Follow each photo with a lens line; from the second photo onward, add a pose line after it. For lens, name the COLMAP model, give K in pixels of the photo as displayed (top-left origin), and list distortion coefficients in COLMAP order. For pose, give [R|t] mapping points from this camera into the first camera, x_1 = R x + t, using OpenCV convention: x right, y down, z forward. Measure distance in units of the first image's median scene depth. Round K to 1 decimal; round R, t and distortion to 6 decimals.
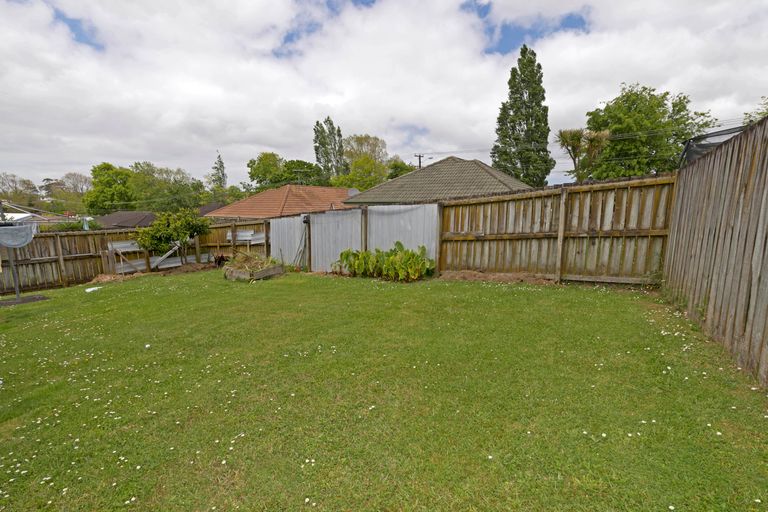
lens RADIAL K [[336.7, 0, 383.7], [0, 336.7, 274.6], [0, 0, 1]] dist [-0.041438, 0.000205]
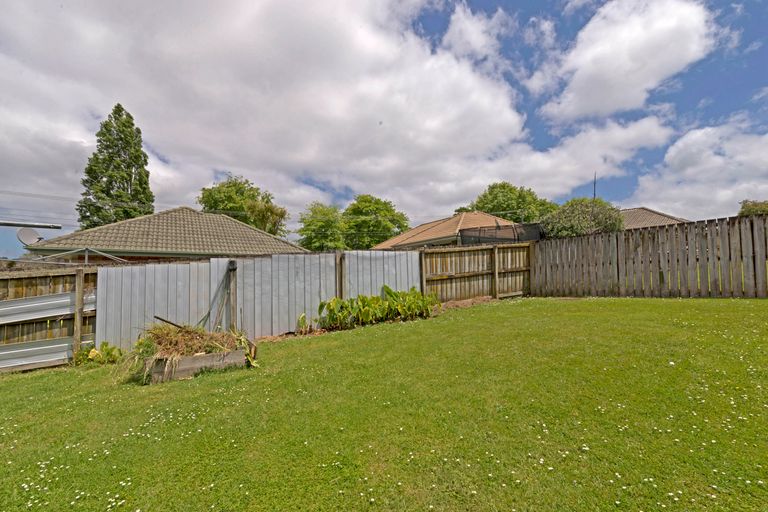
lens RADIAL K [[326.1, 0, 351.3], [0, 326.1, 264.7], [0, 0, 1]] dist [0.000076, 0.000022]
pose [[0.389224, 0.032455, 0.920571, -0.234060], [0.181311, 0.977129, -0.111109, -0.018288], [-0.903123, 0.210156, 0.374438, 0.184139]]
